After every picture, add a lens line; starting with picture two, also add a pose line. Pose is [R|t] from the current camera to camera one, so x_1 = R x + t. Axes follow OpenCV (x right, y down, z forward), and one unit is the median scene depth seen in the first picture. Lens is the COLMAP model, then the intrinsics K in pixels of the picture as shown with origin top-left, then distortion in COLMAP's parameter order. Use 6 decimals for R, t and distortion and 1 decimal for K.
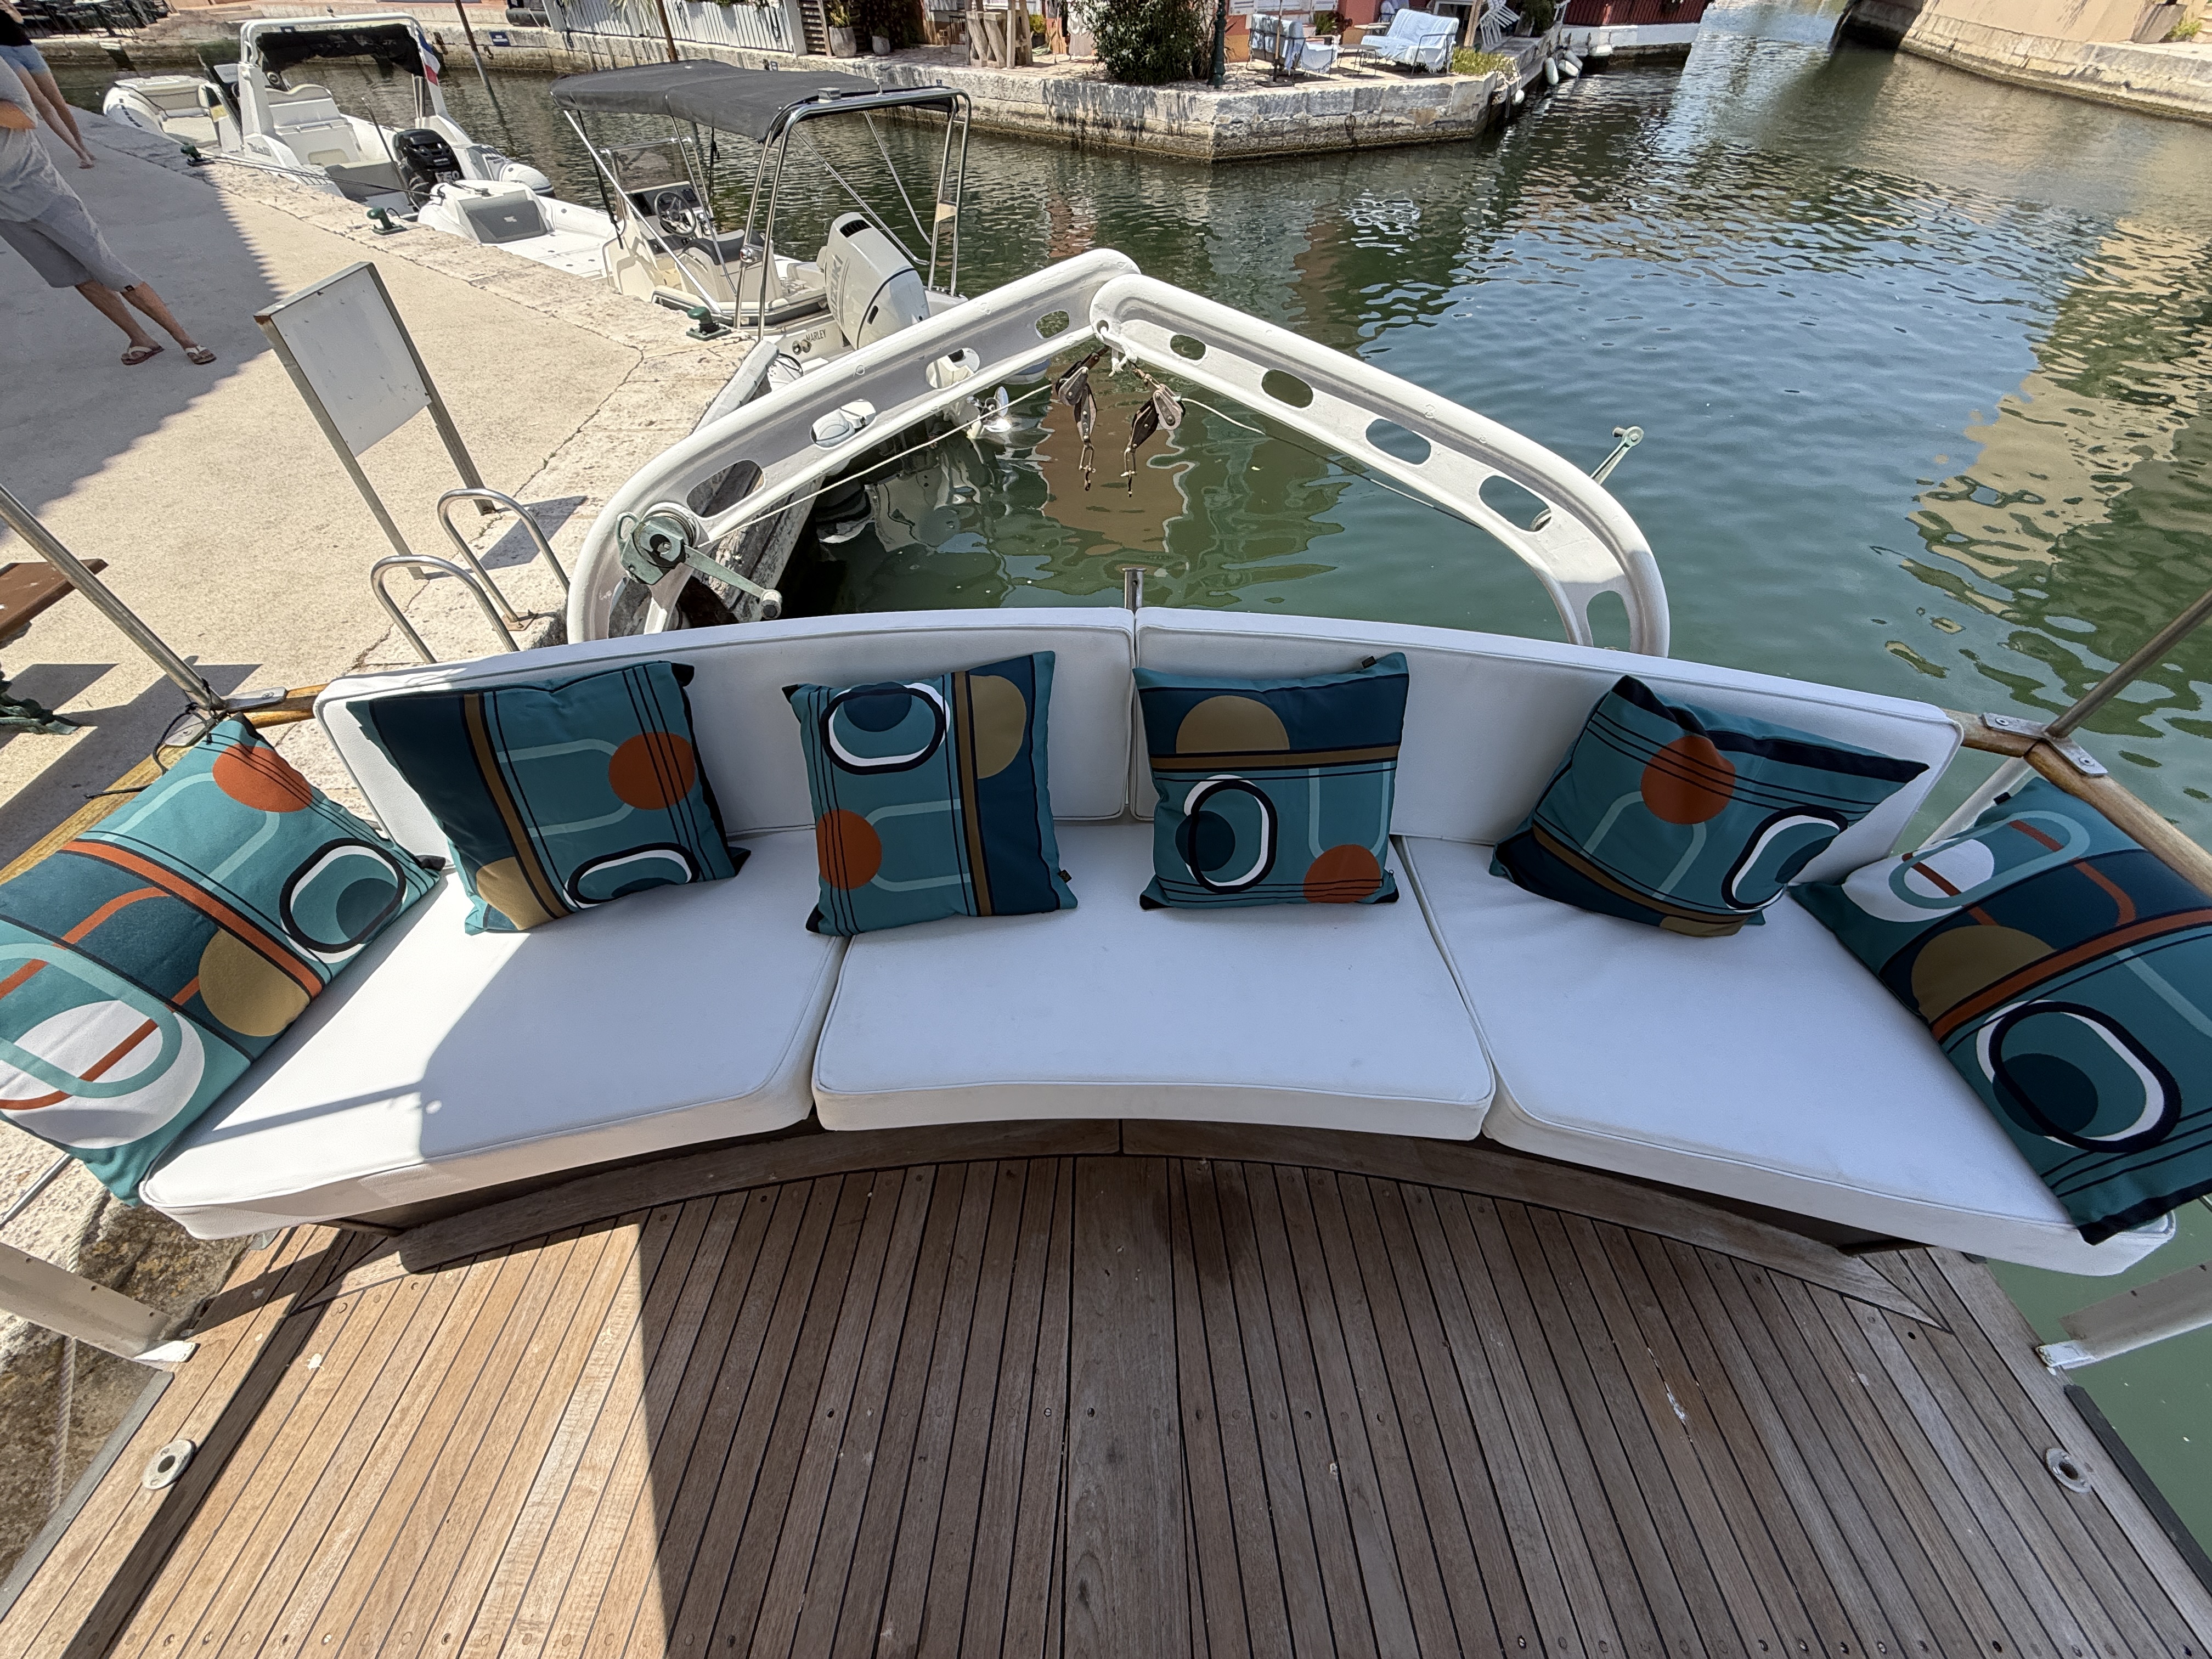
lens RADIAL K [[881.8, 0, 1112.2], [0, 881.8, 832.5], [0, 0, 1]] dist [-0.000294, 0.000567]
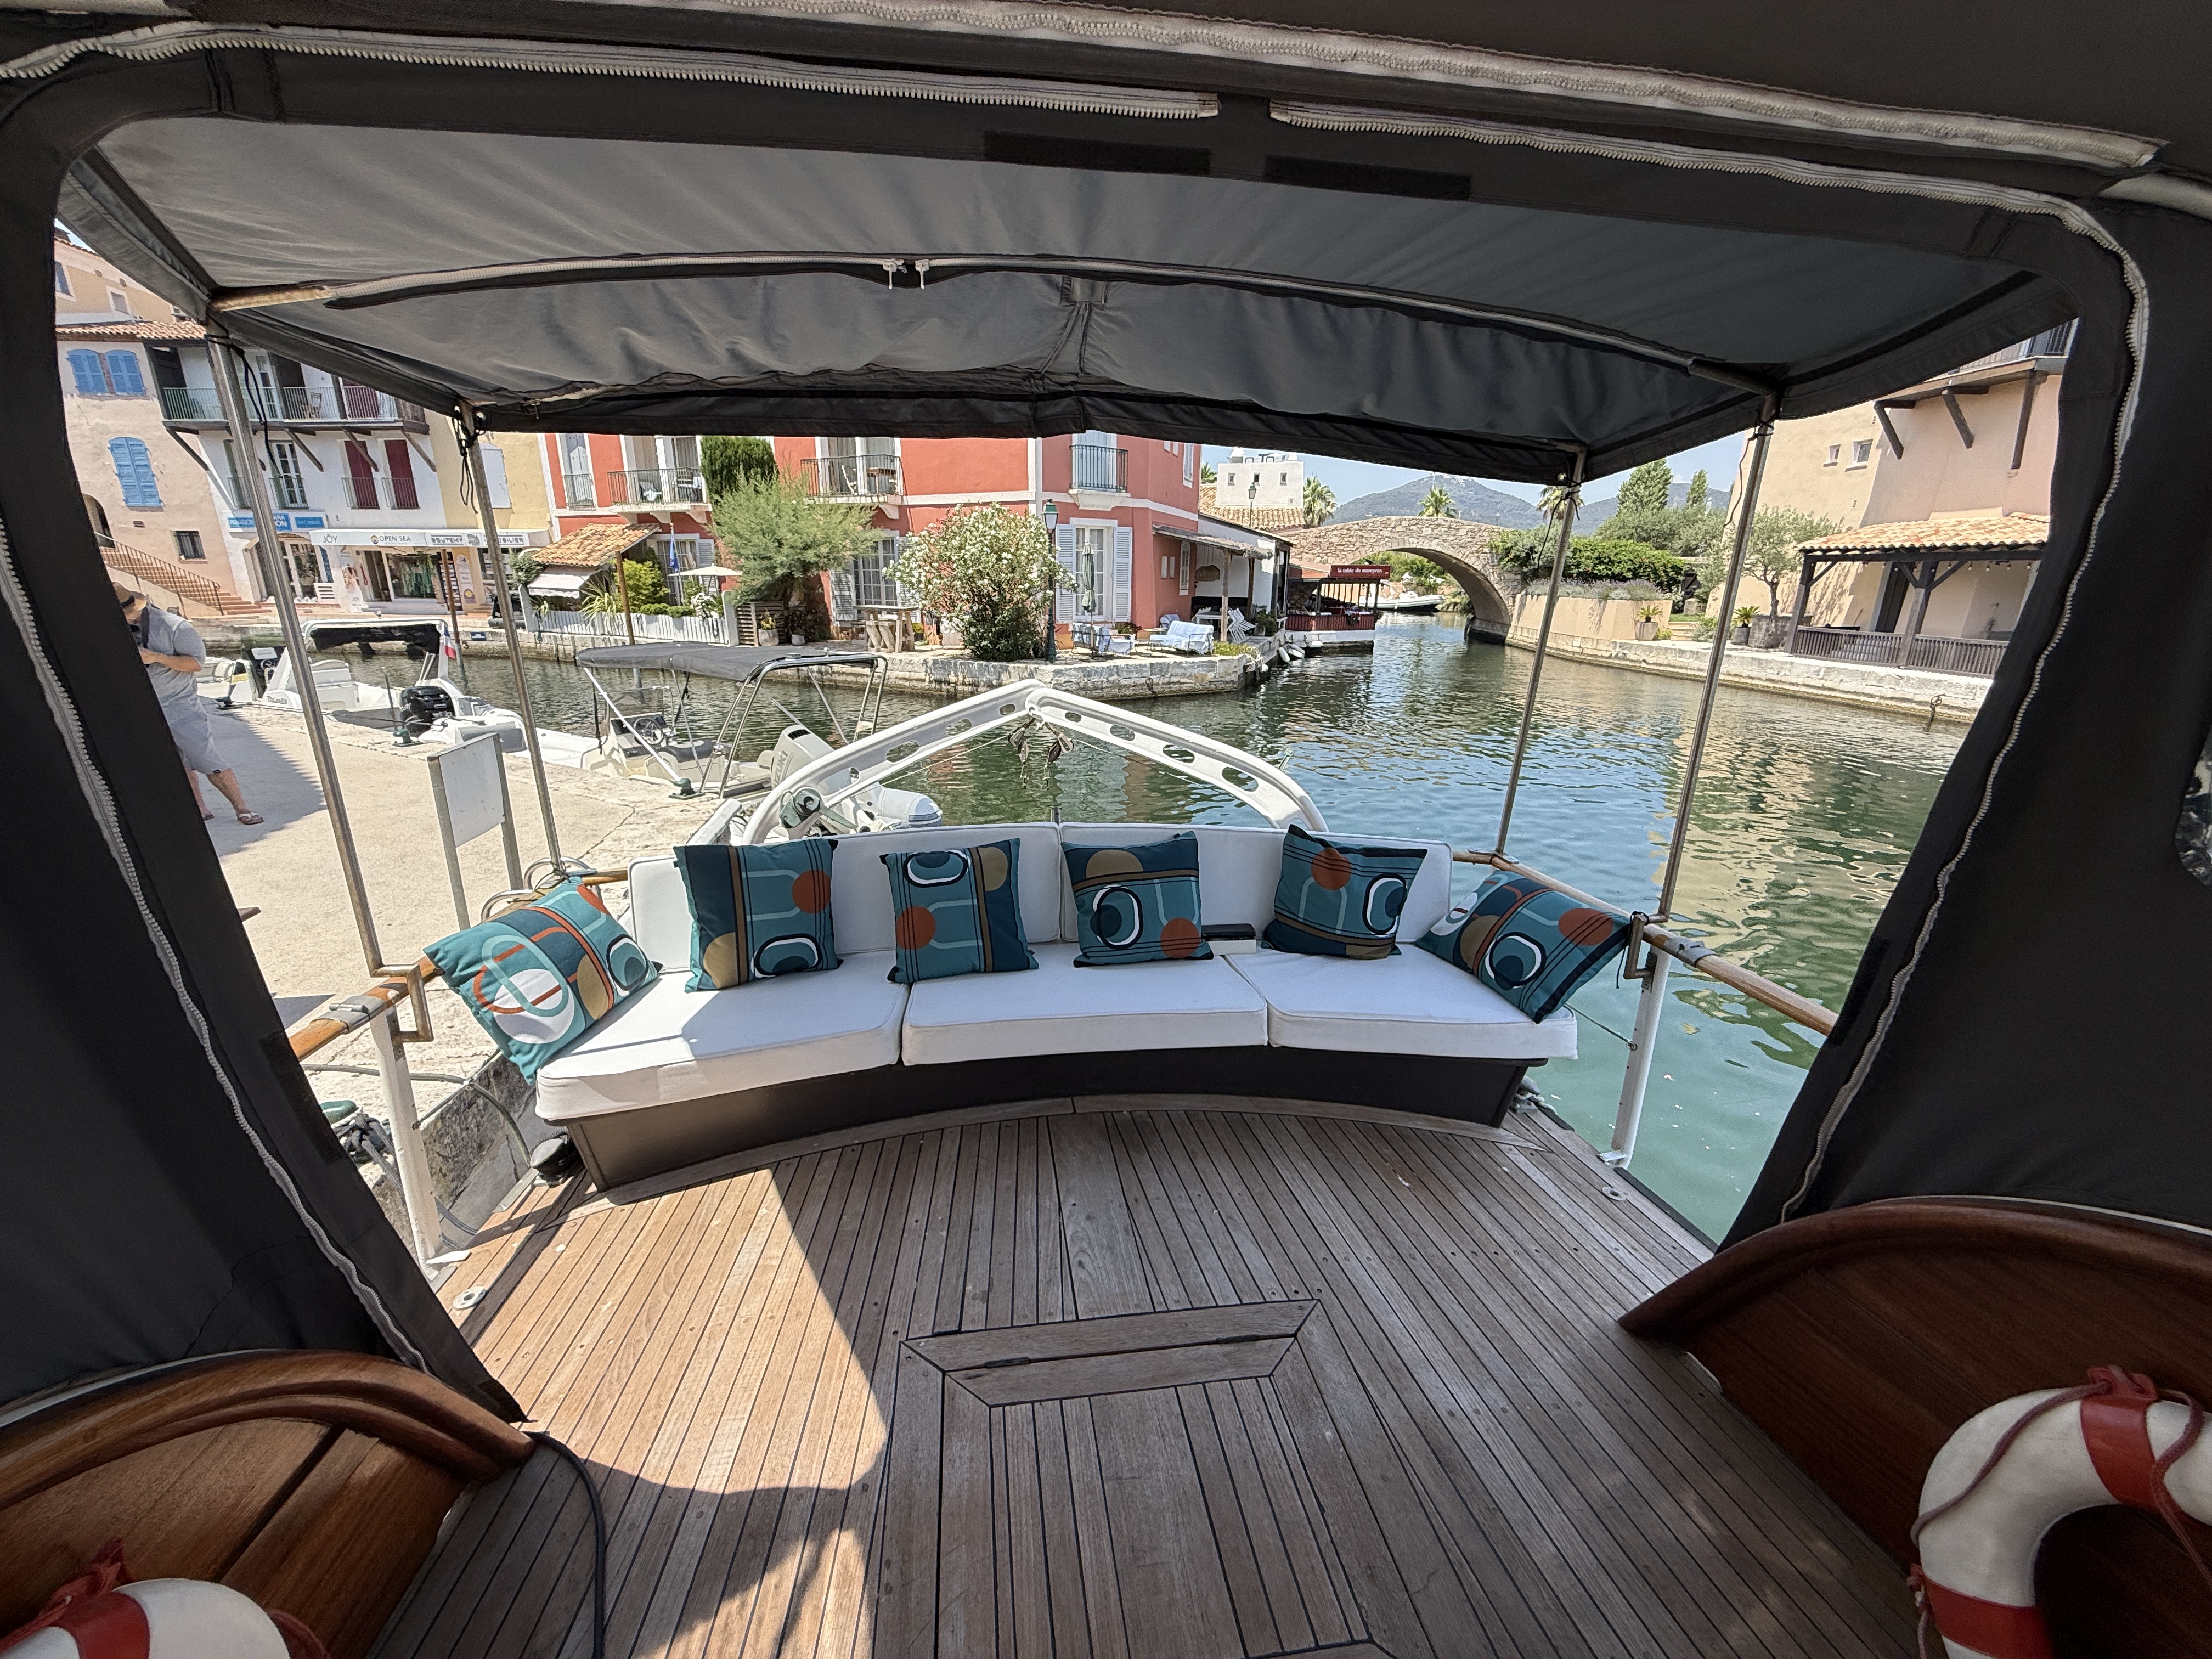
lens RADIAL K [[866.1, 0, 1106.0], [0, 866.1, 829.5], [0, 0, 1]] dist [0.002113, -0.000048]
pose [[0.987879, -0.031929, 0.151904, -0.026752], [0.102869, 0.867523, -0.486643, 0.116664], [-0.116242, 0.496371, 0.860293, -0.108897]]
